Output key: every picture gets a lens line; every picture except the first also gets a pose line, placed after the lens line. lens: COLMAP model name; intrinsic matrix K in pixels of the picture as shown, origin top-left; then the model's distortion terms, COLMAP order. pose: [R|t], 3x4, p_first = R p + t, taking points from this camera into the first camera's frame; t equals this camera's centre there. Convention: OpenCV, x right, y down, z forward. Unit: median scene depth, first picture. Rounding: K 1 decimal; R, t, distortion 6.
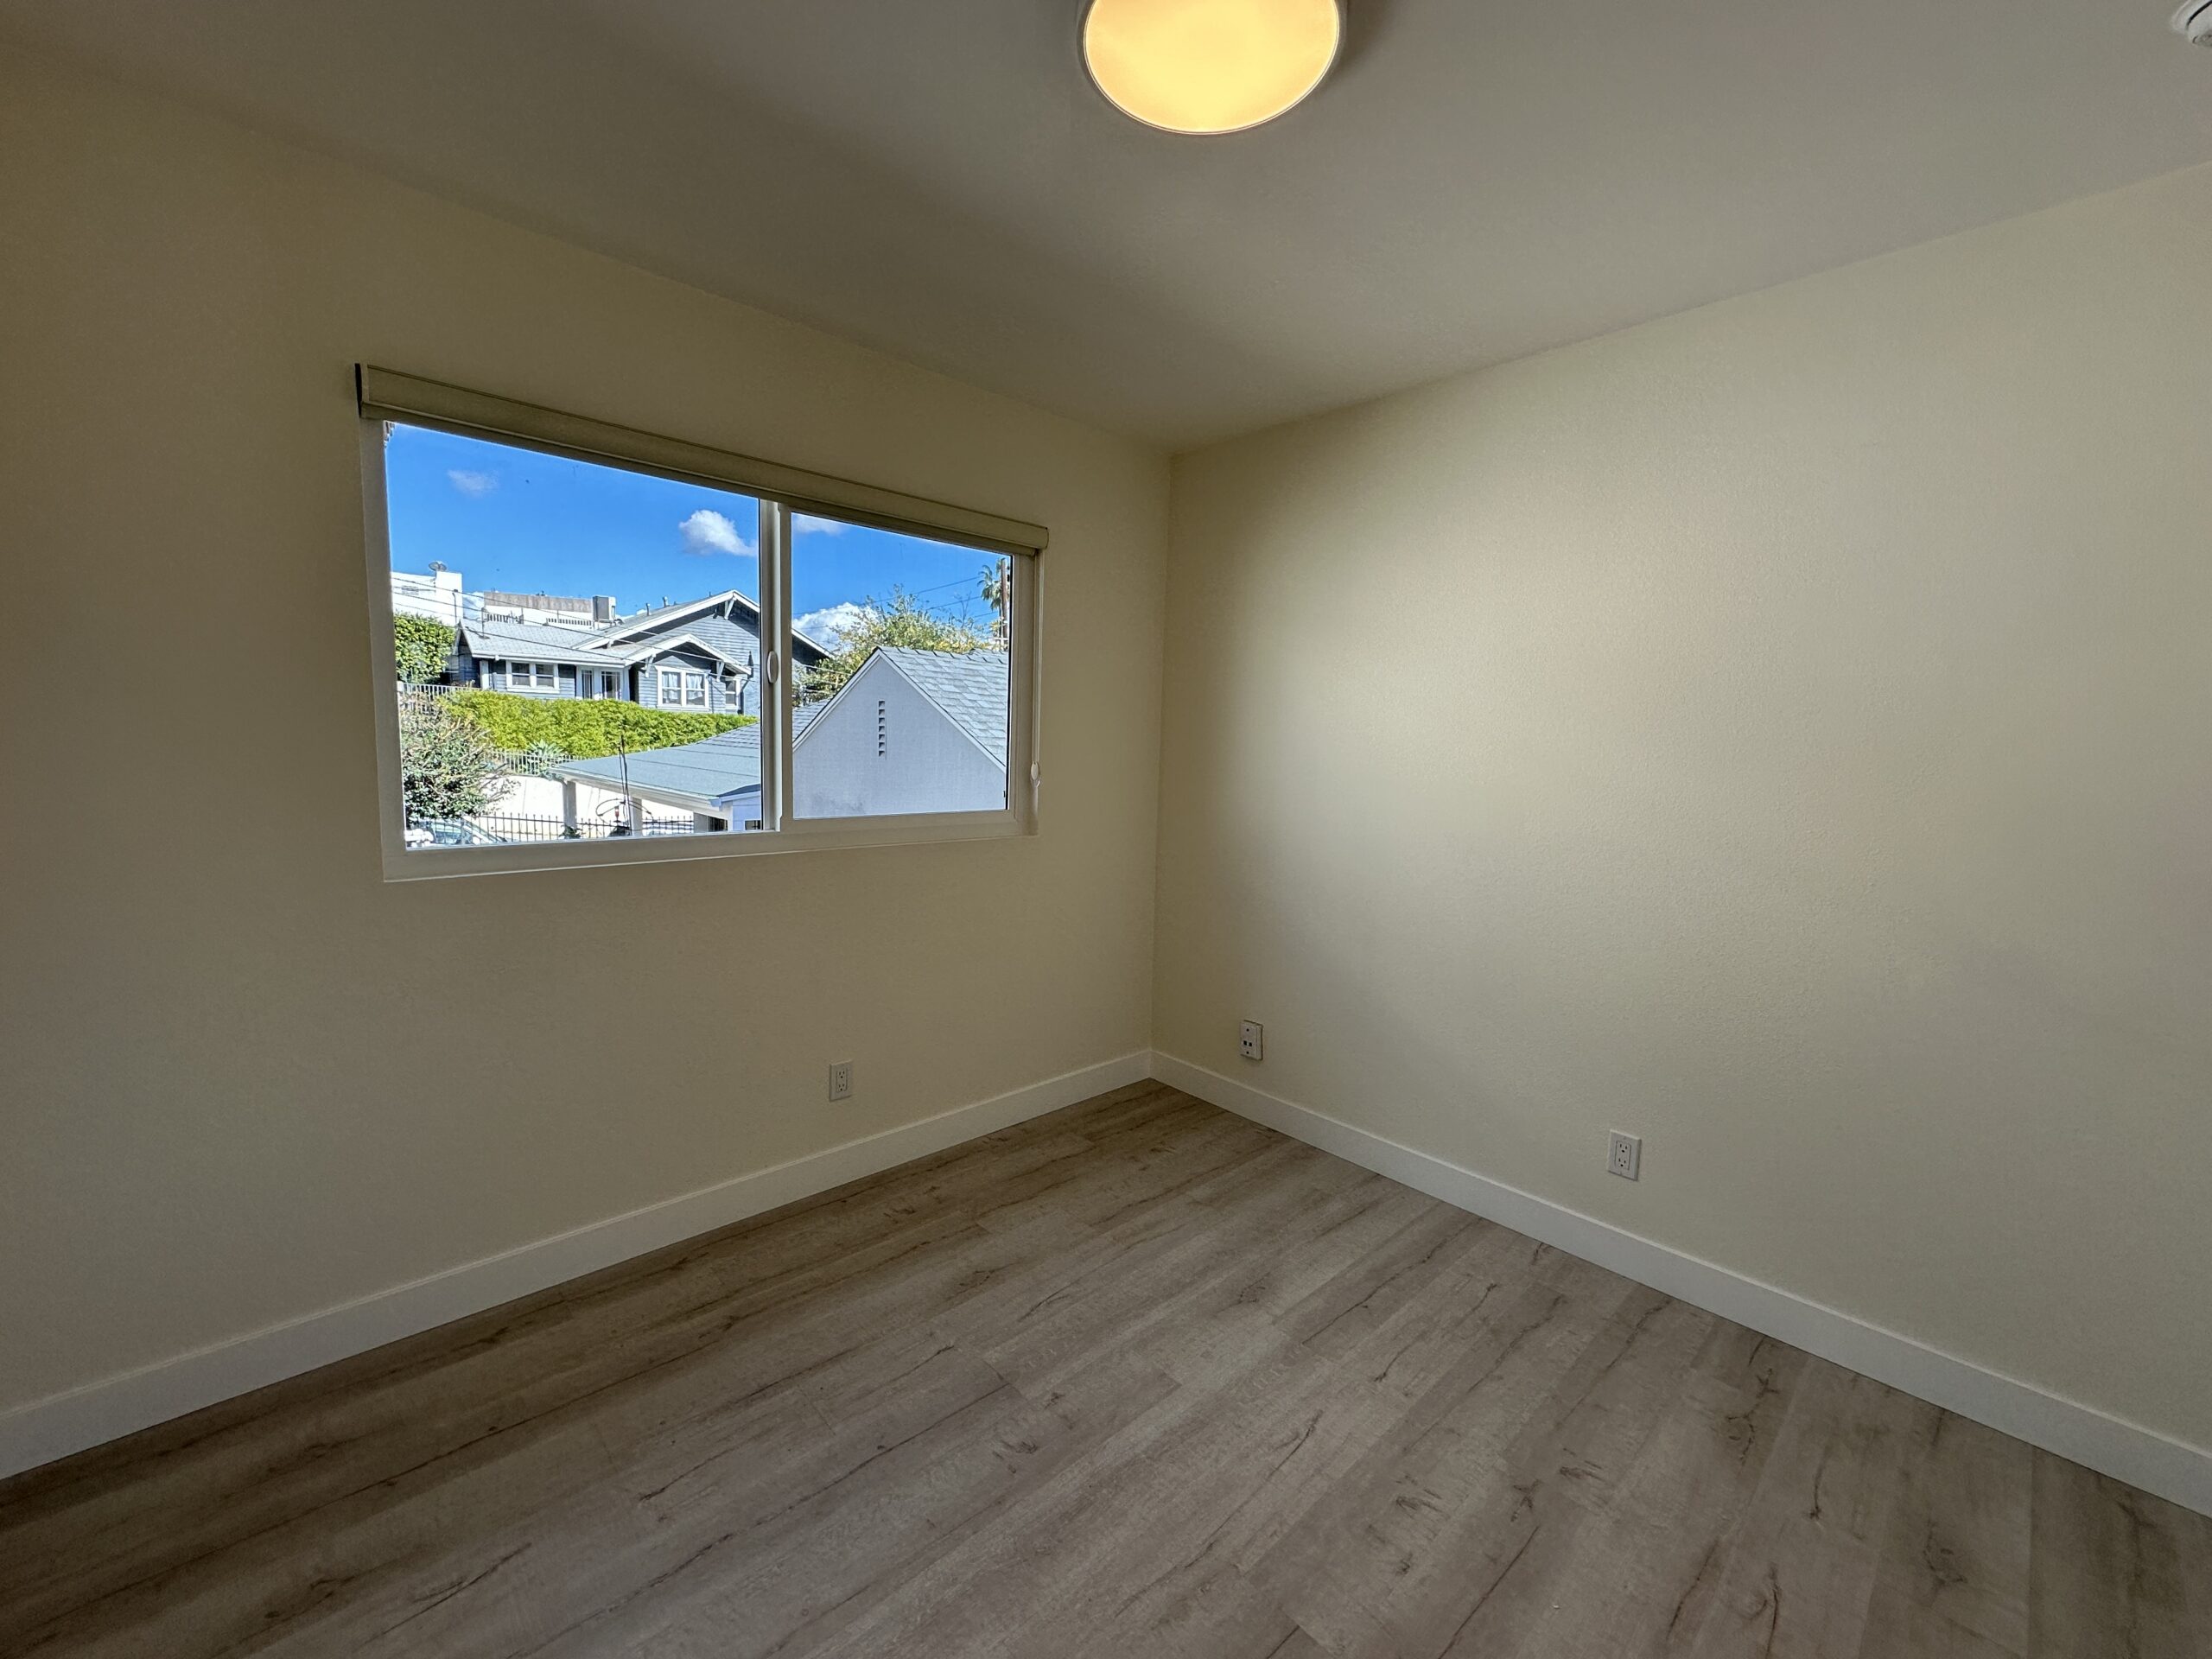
lens RADIAL K [[881.4, 0, 1104.6], [0, 881.4, 828.6], [0, 0, 1]] dist [0.000365, 0.000245]
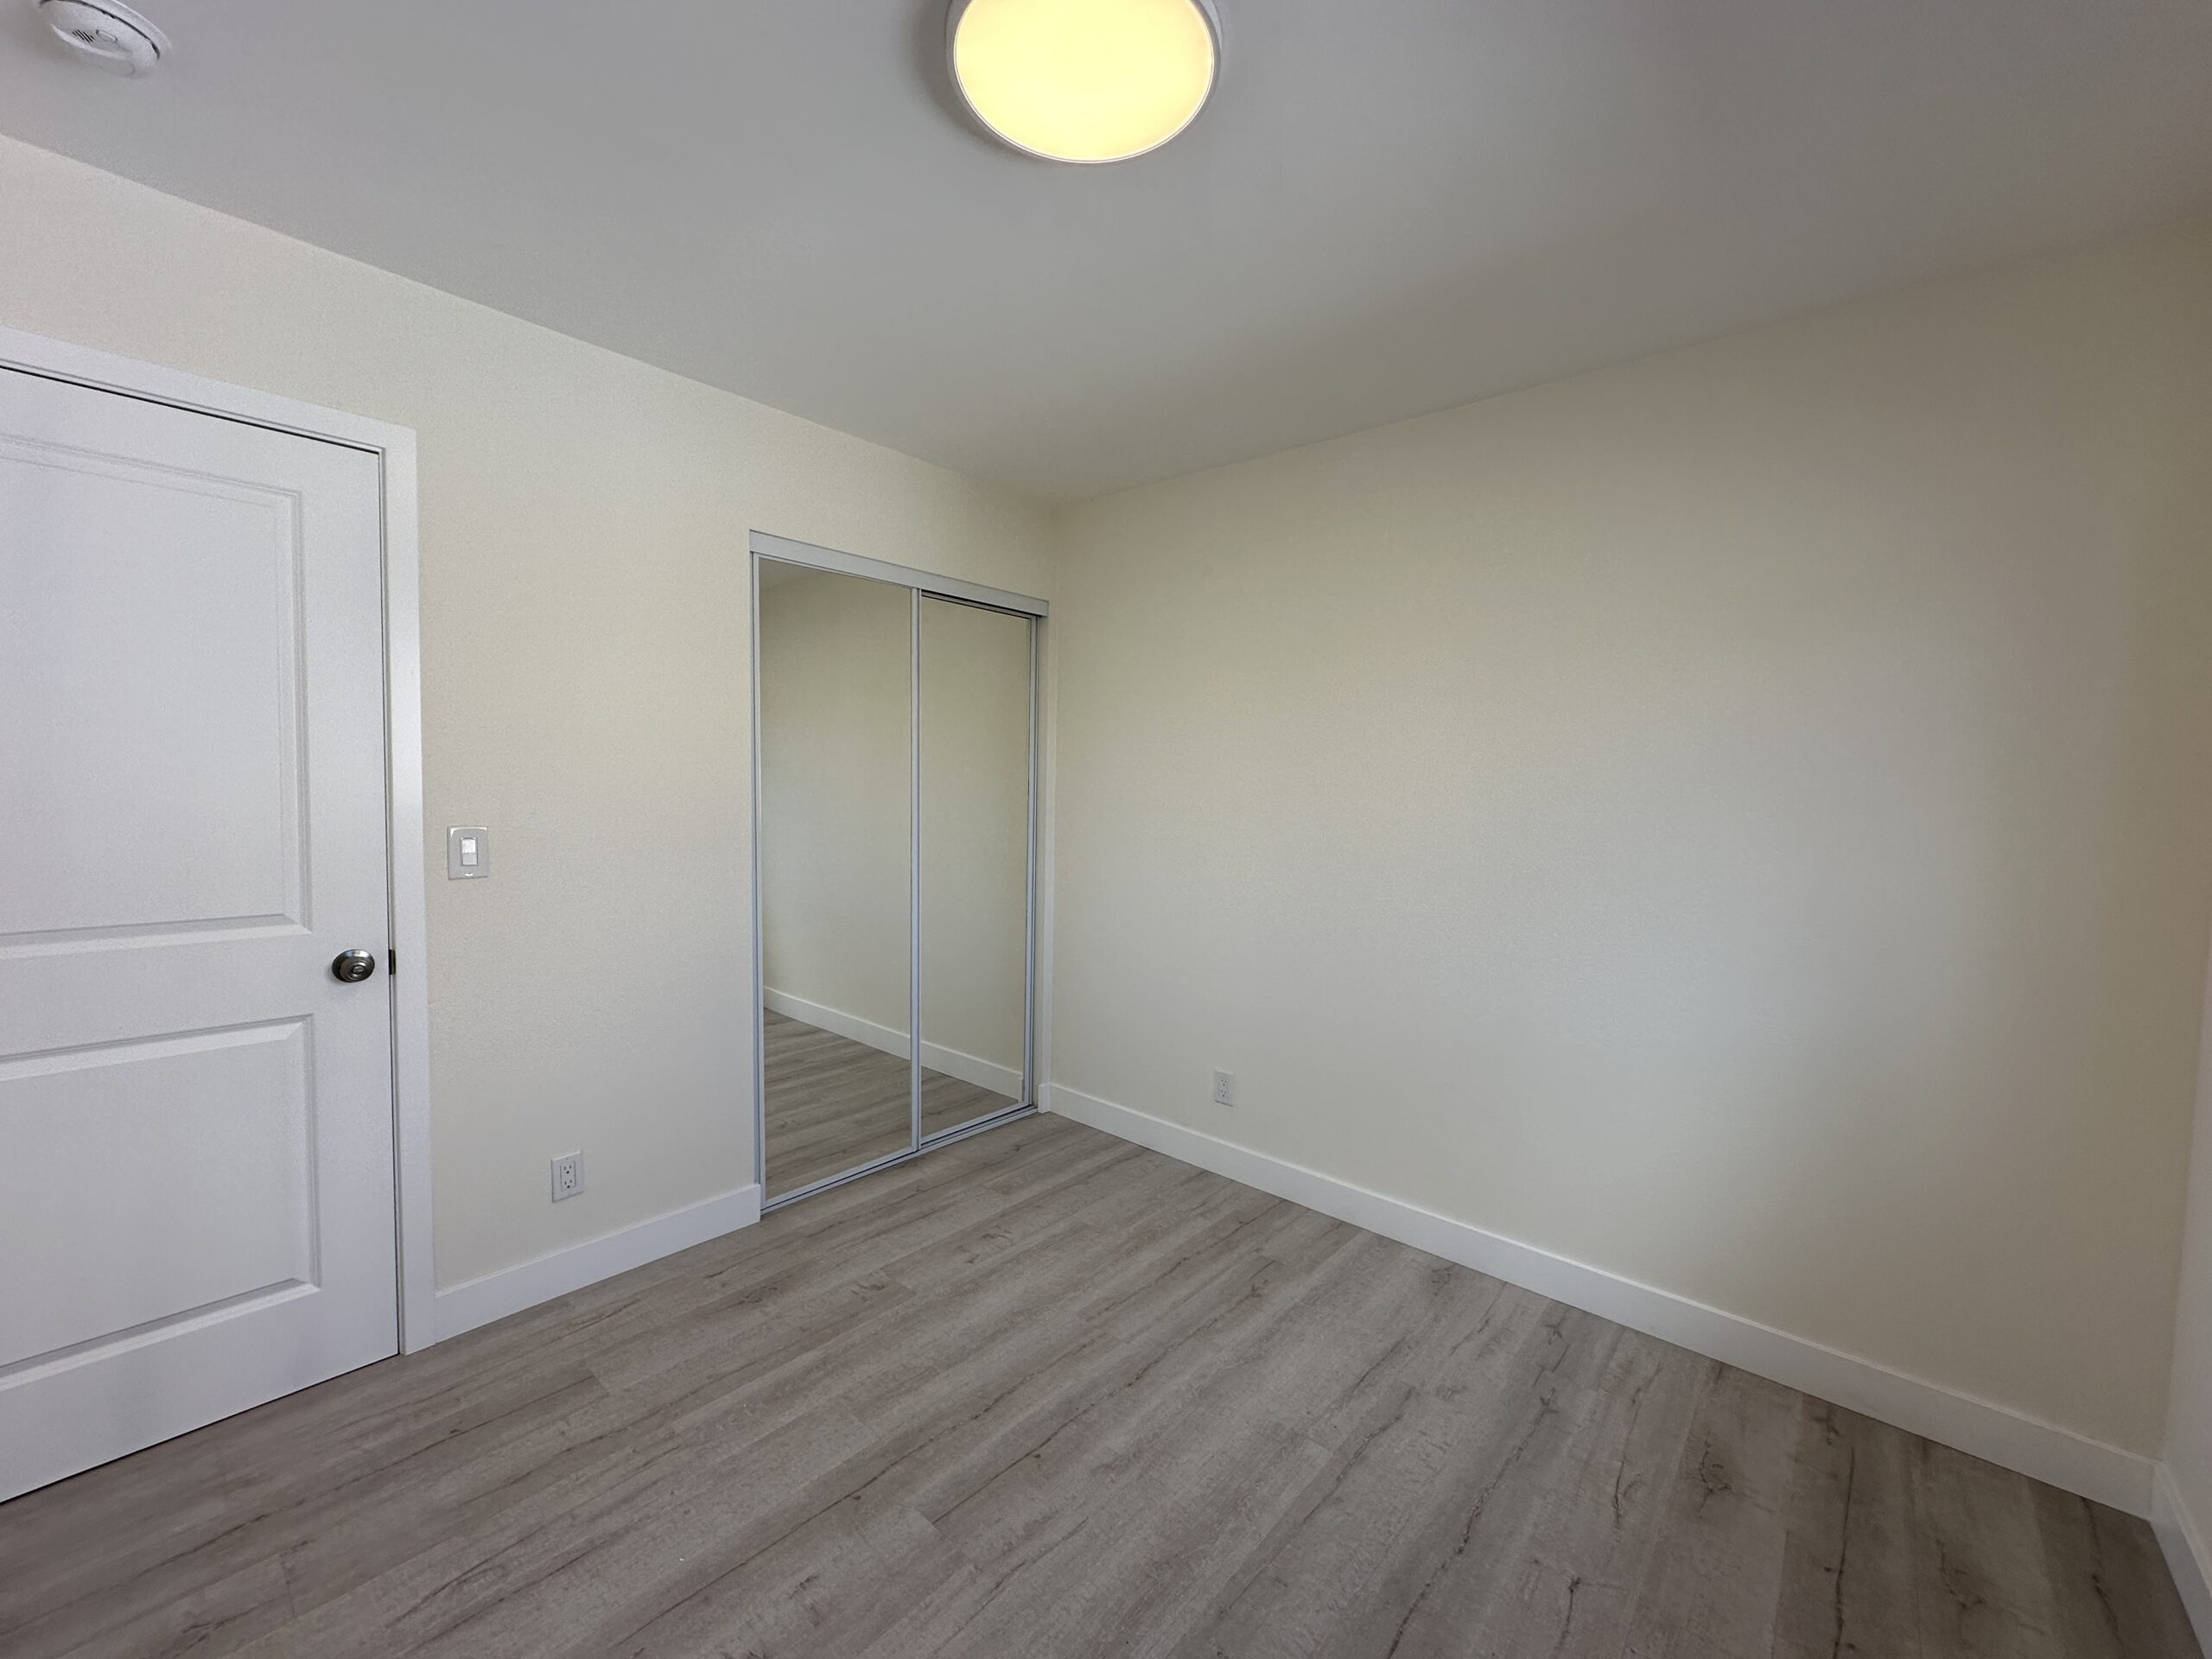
lens RADIAL K [[881.4, 0, 1104.6], [0, 881.4, 828.6], [0, 0, 1]] dist [0.000365, 0.000245]
pose [[-0.994085, -0.045430, -0.098647, 0.142296], [-0.060016, 0.986812, 0.150333, -0.189637], [0.090516, 0.155365, -0.983702, 1.923484]]
